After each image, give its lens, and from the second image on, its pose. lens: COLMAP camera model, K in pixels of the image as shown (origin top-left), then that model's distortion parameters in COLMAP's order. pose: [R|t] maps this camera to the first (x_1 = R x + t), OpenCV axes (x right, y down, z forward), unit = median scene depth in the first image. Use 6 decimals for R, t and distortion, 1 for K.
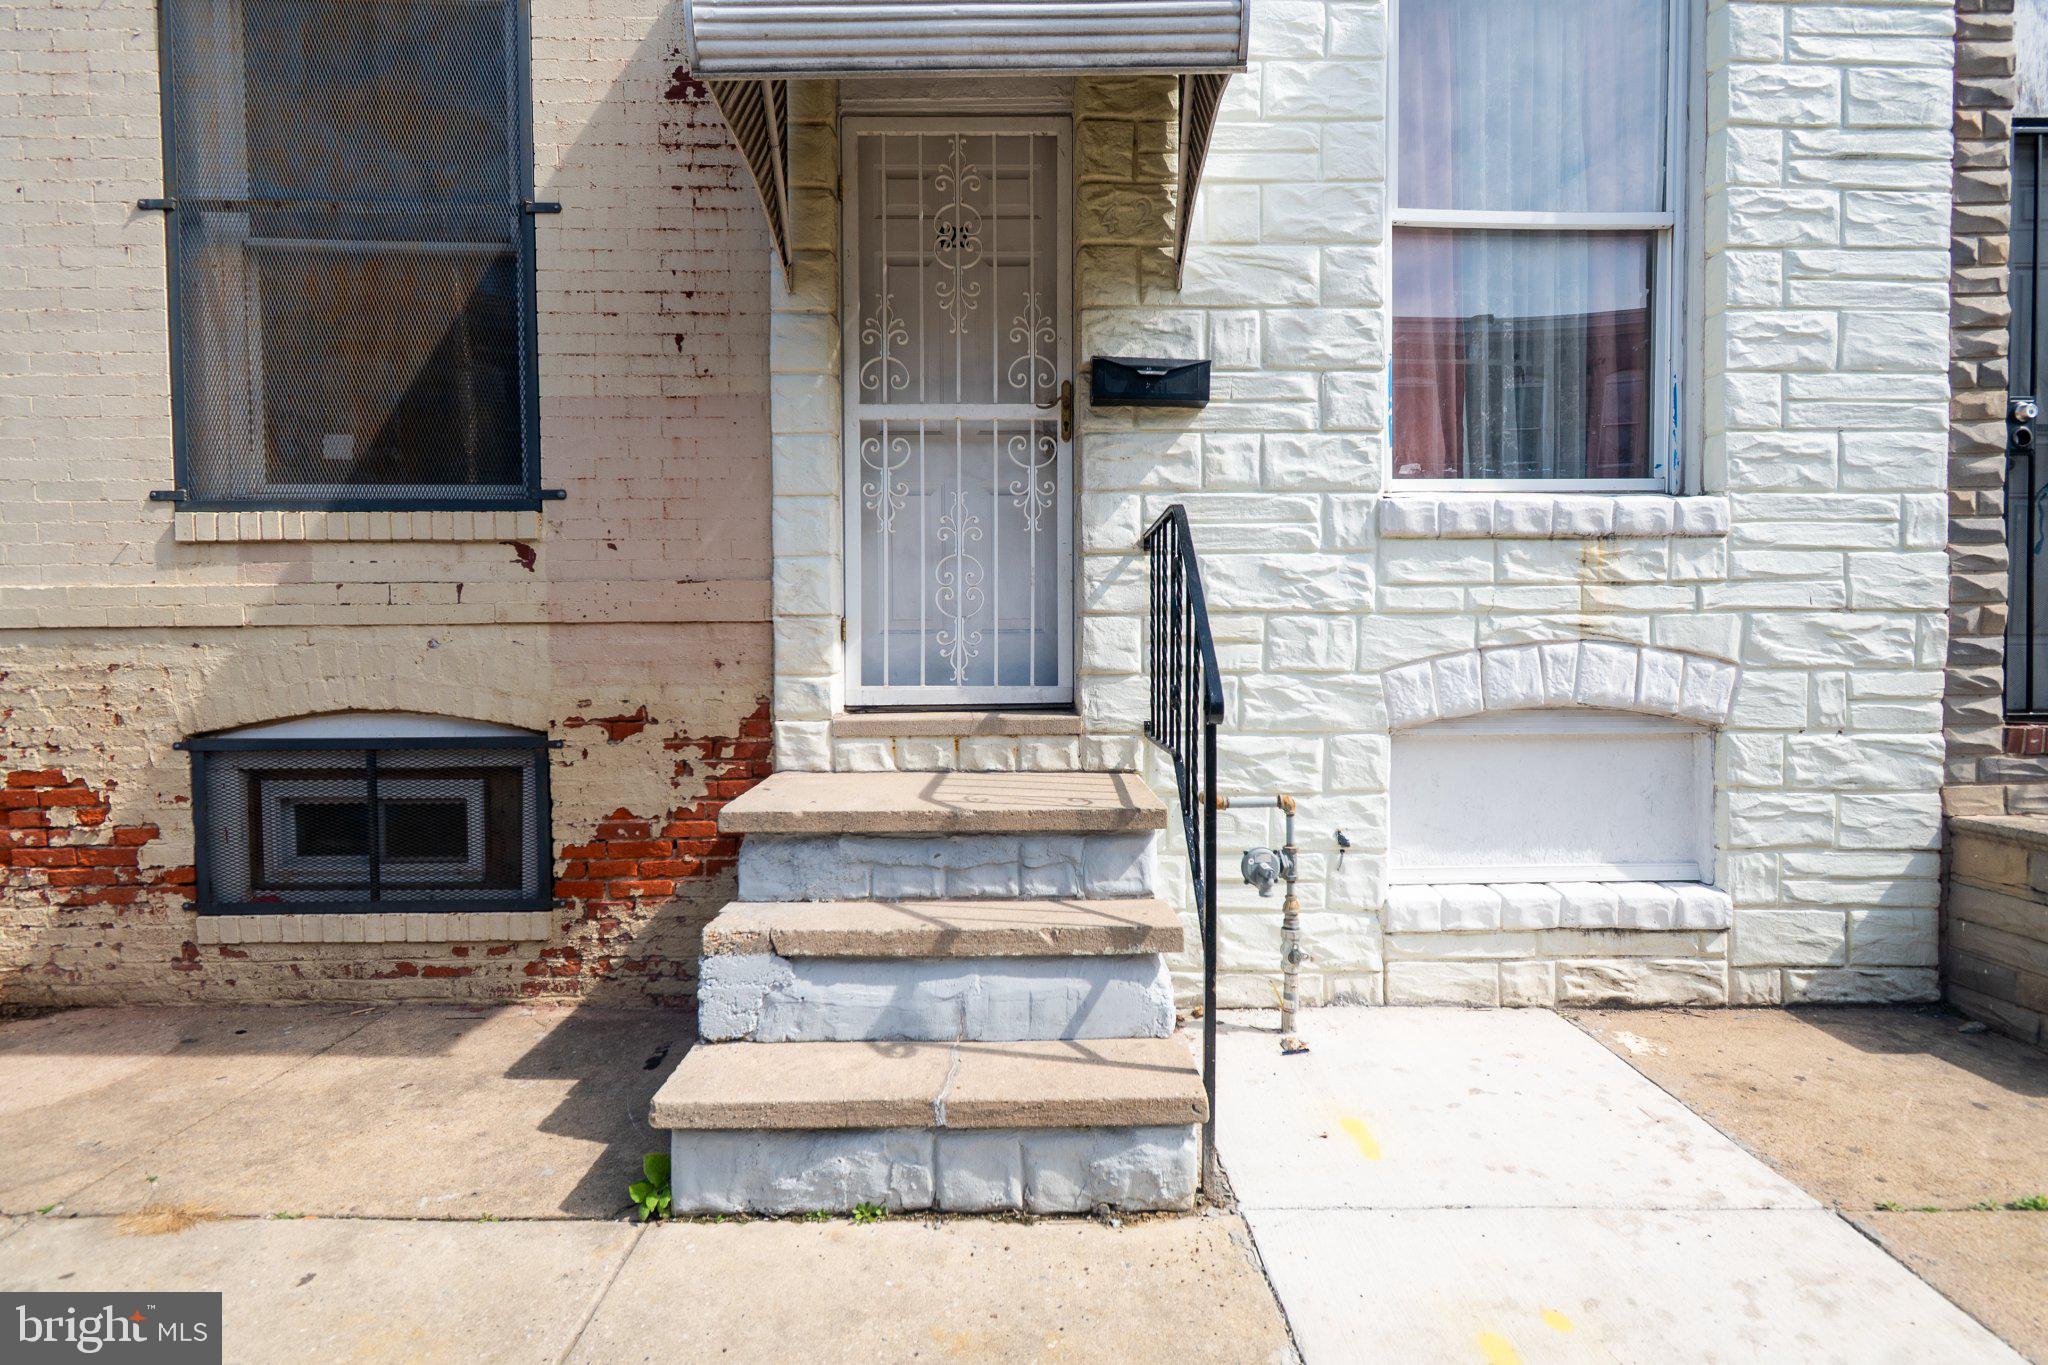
lens RADIAL K [[913.2, 0, 1052.0], [0, 913.2, 680.5], [0, 0, 1]] dist [0.009355, -0.005290]
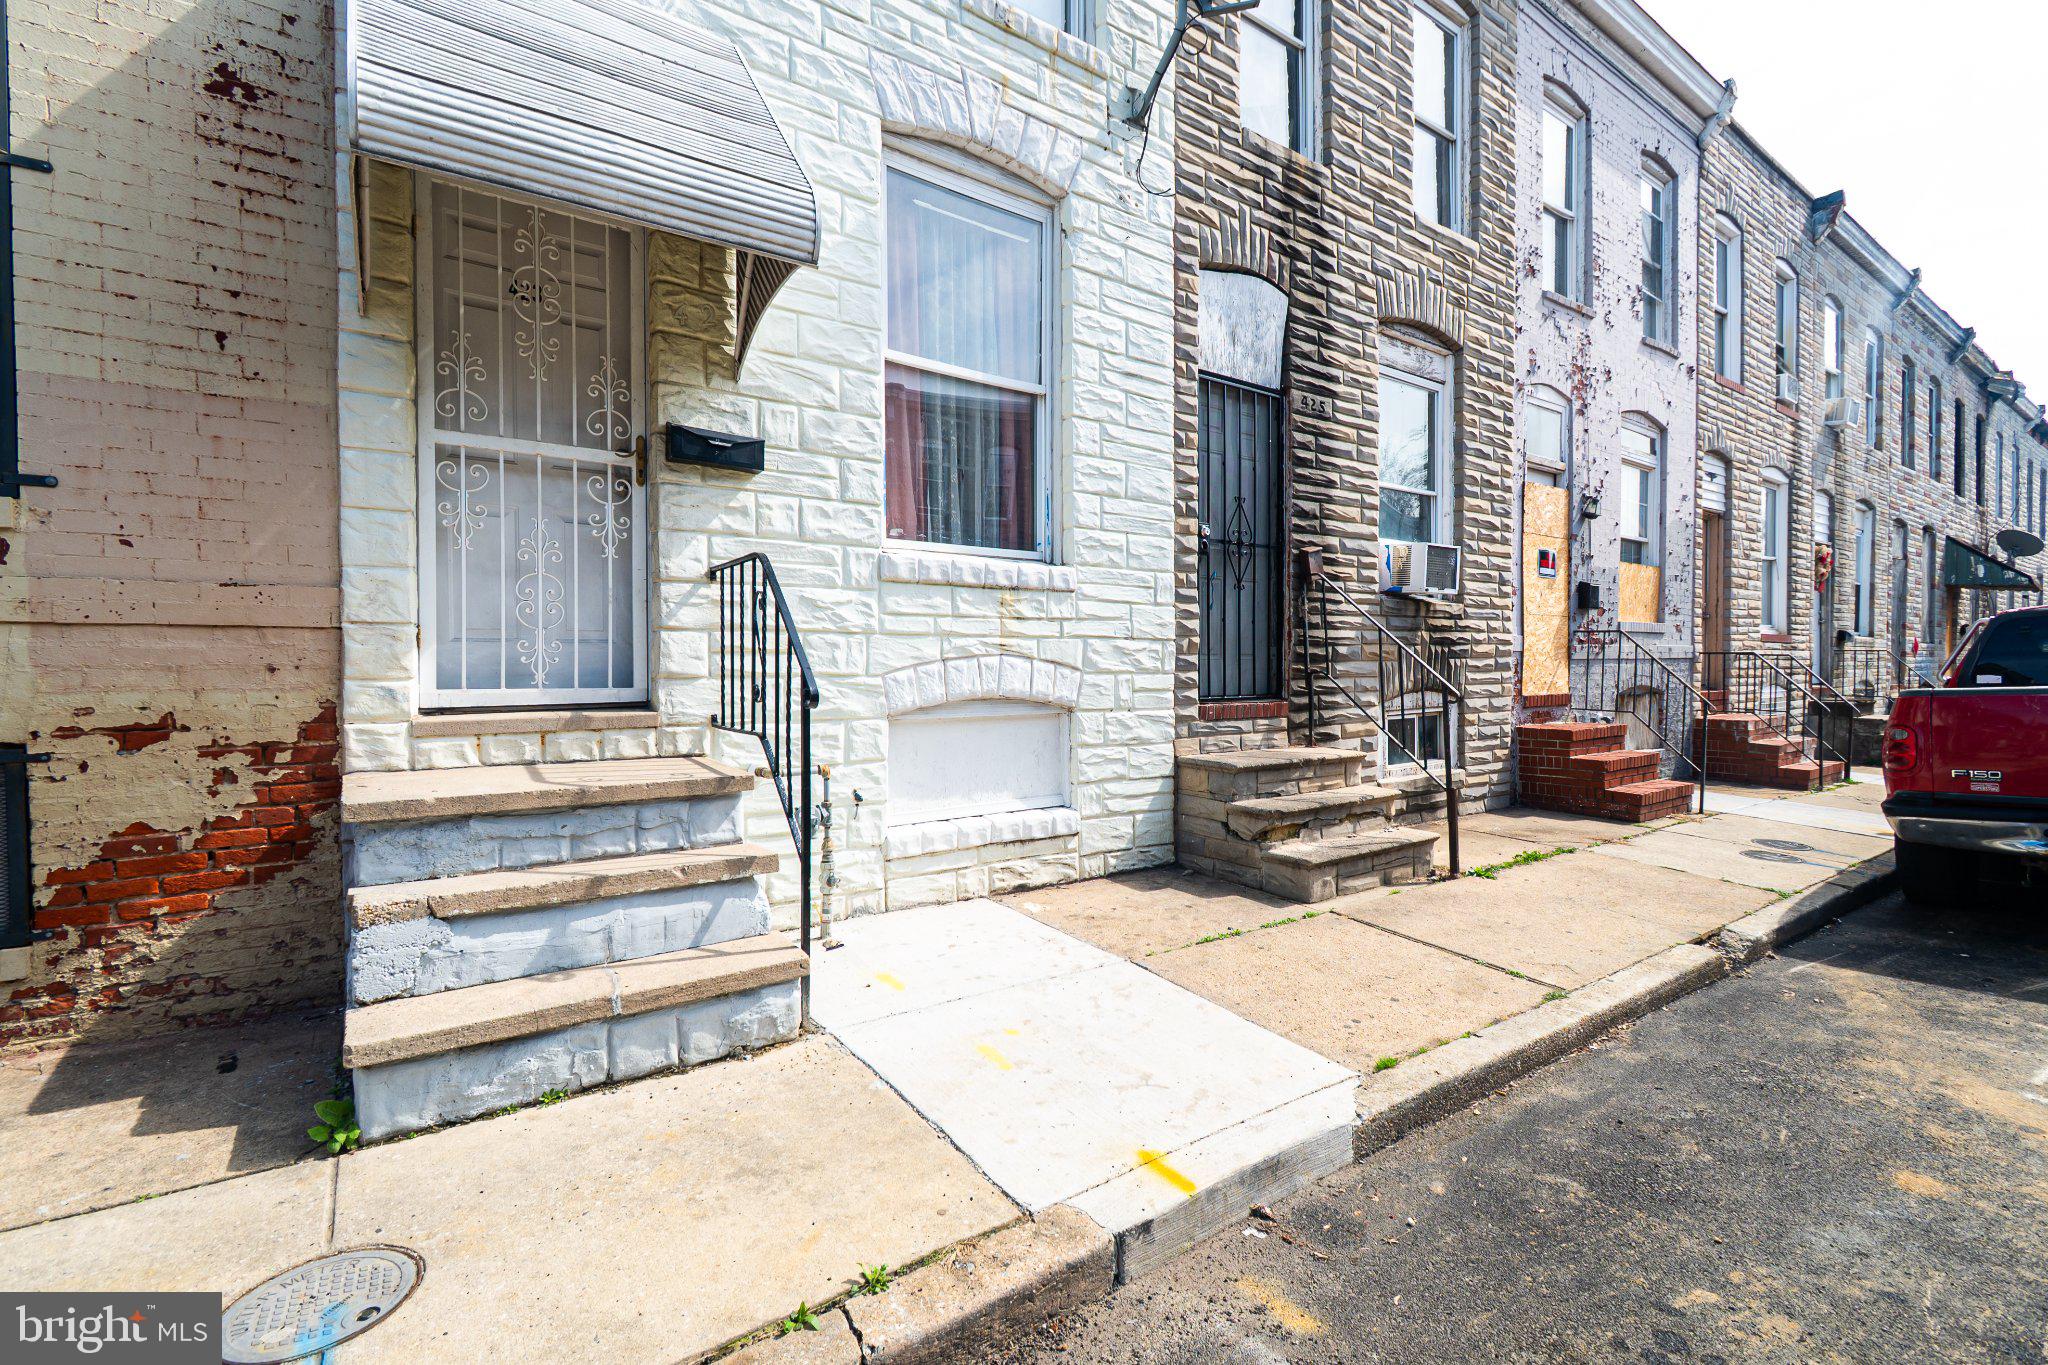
lens RADIAL K [[913.2, 0, 1052.0], [0, 913.2, 680.5], [0, 0, 1]] dist [0.009355, -0.005290]
pose [[0.812153, -0.005624, 0.583418, -0.255241], [0.011760, 0.999908, -0.006732, 0.011323], [-0.583327, 0.012328, 0.812144, -0.305156]]
